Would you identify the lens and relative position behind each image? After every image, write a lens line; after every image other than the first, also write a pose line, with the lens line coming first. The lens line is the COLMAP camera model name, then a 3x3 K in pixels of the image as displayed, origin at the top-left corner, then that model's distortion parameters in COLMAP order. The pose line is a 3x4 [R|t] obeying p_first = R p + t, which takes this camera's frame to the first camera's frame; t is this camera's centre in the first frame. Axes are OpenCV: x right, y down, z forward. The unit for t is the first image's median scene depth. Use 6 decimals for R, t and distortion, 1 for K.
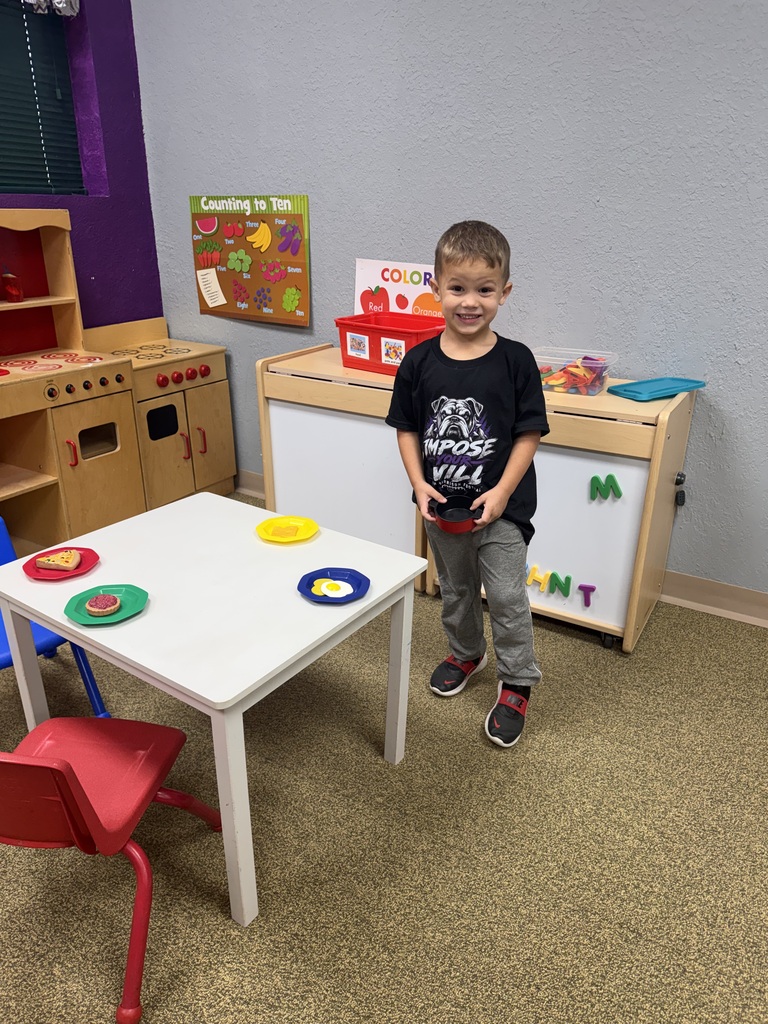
lens RADIAL K [[718.9, 0, 384.0], [0, 718.9, 512.0], [0, 0, 1]] dist [0.153722, -0.225326]
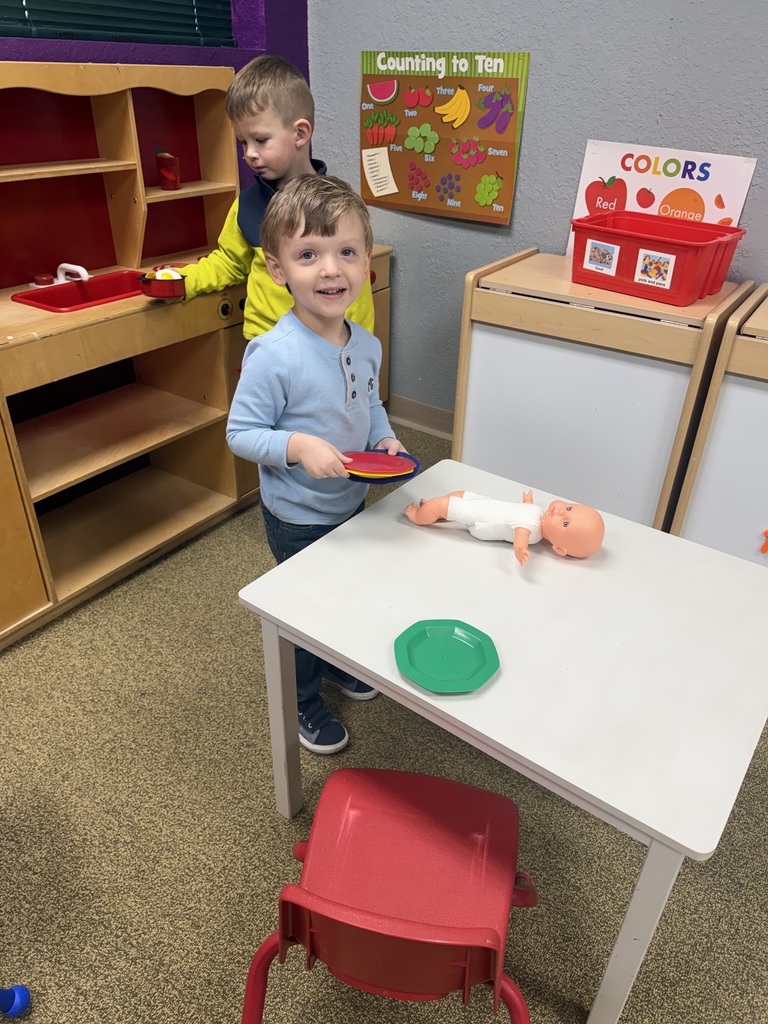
lens RADIAL K [[717.7, 0, 384.0], [0, 717.7, 512.0], [0, 0, 1]] dist [0.048556, -0.049270]
pose [[0.998758, 0.041541, -0.027516, -0.207520], [-0.036698, 0.986797, 0.157747, -0.062164], [0.033706, -0.156542, 0.987096, 0.147963]]
